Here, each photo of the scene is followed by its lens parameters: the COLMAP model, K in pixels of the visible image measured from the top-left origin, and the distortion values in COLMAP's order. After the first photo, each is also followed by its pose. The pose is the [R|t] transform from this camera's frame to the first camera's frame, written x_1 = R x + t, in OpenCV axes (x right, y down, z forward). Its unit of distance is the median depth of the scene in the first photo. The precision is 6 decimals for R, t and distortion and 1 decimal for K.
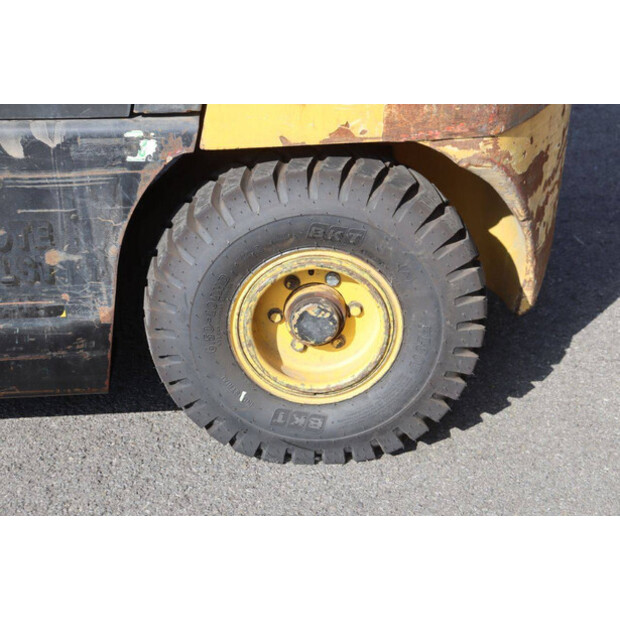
lens RADIAL K [[1158.5, 0, 315.0], [0, 1158.5, 309.2], [0, 0, 1]] dist [0.219712, 0.000000]
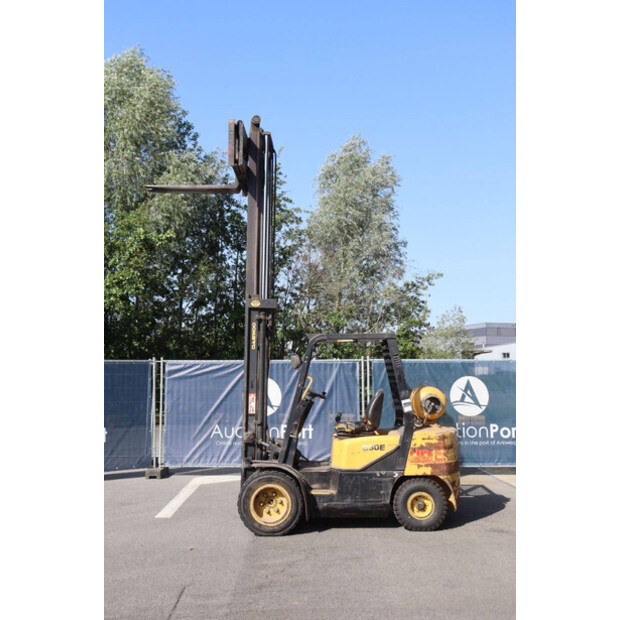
lens RADIAL K [[725.3, 0, 311.6], [0, 725.3, 301.9], [0, 0, 1]] dist [0.002553, 0.000000]
pose [[0.998078, 0.002216, -0.061932, -0.361266], [-0.036104, 0.833031, -0.552046, 1.331573], [0.050368, 0.553221, 0.831510, -3.022294]]
